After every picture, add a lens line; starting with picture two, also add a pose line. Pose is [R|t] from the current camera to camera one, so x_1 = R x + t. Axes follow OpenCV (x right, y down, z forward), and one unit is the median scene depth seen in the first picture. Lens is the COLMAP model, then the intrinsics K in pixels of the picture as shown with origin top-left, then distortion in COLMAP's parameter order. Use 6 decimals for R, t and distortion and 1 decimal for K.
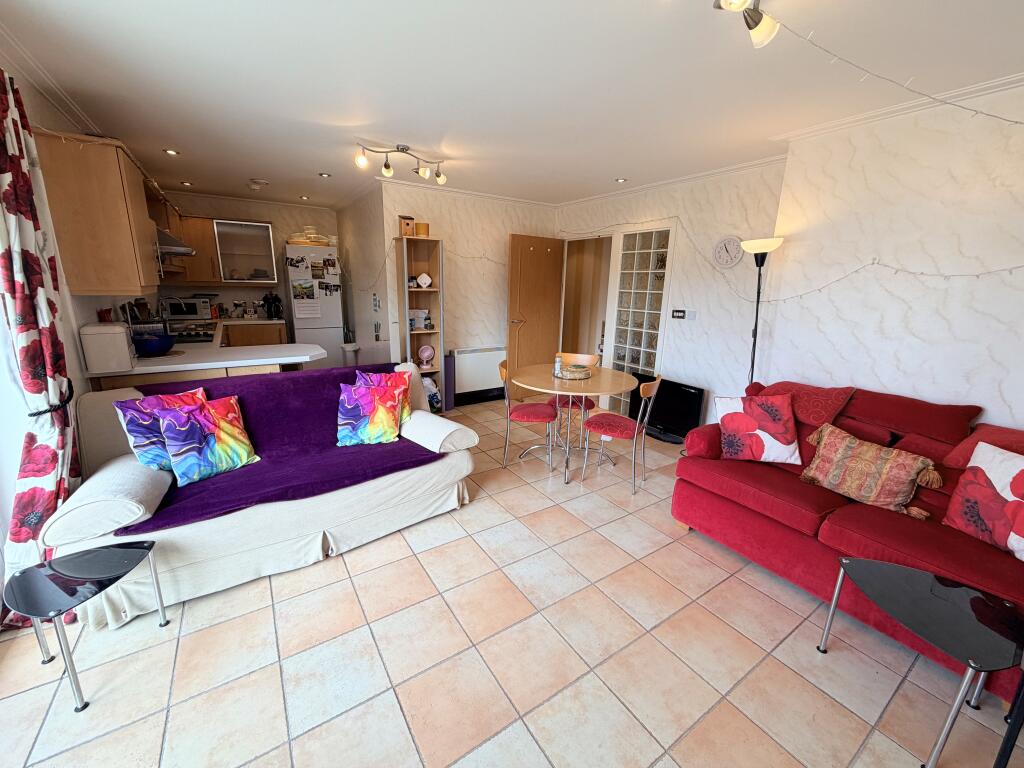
lens RADIAL K [[406.7, 0, 509.6], [0, 406.7, 381.5], [0, 0, 1]] dist [0.001386, 0.000067]
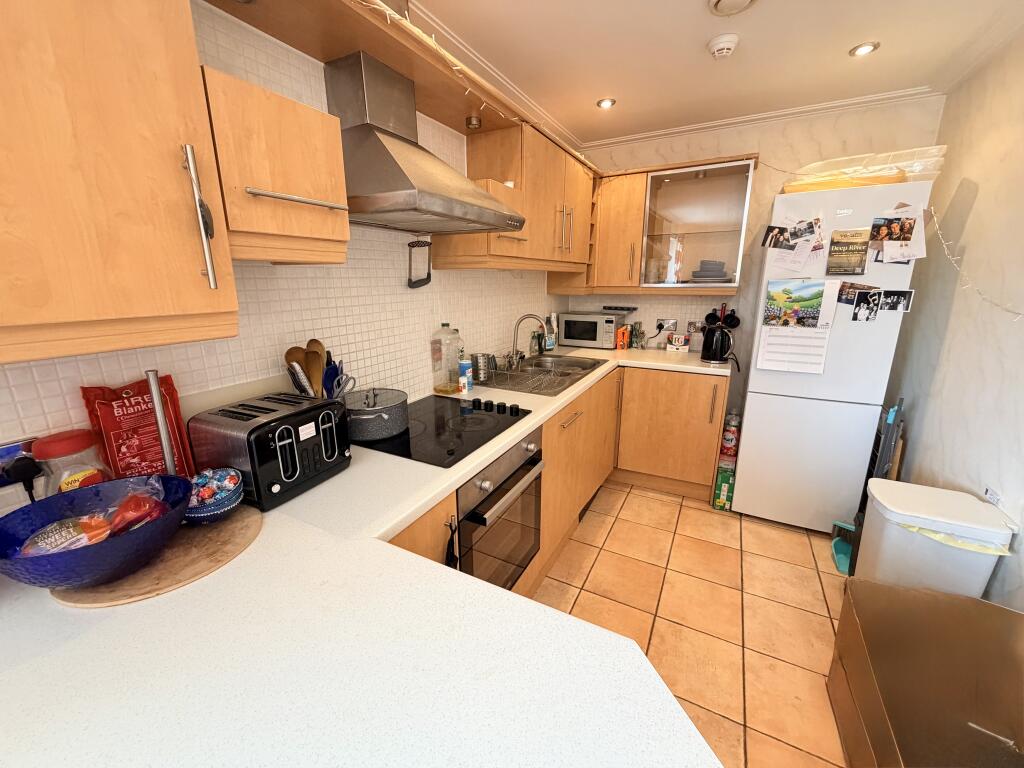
lens RADIAL K [[406.7, 0, 509.6], [0, 406.7, 381.5], [0, 0, 1]] dist [0.001386, 0.000067]
pose [[0.476005, 0.191808, -0.858271, -0.272194], [-0.189158, 0.975414, 0.113078, -0.139889], [0.858859, 0.108523, 0.500583, 0.551449]]
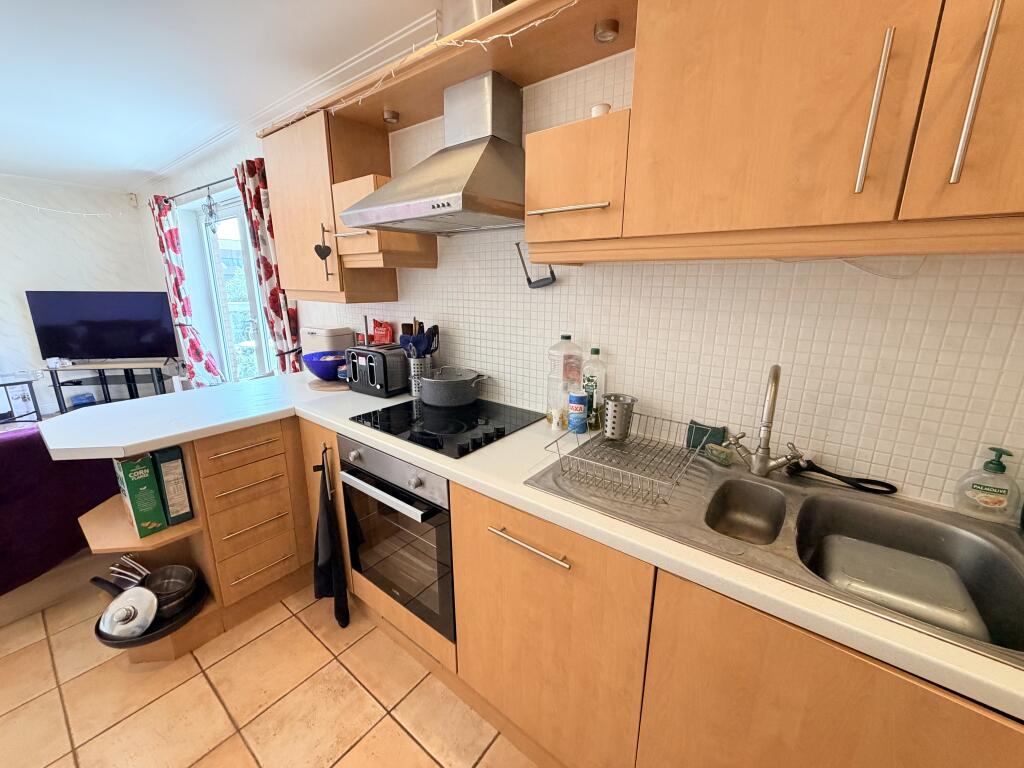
lens RADIAL K [[406.7, 0, 509.6], [0, 406.7, 381.5], [0, 0, 1]] dist [0.001386, 0.000067]
pose [[-0.946413, 0.046550, -0.319586, -0.596935], [-0.104418, 0.892305, 0.439192, -0.272455], [0.305612, 0.449027, -0.839628, 1.090627]]
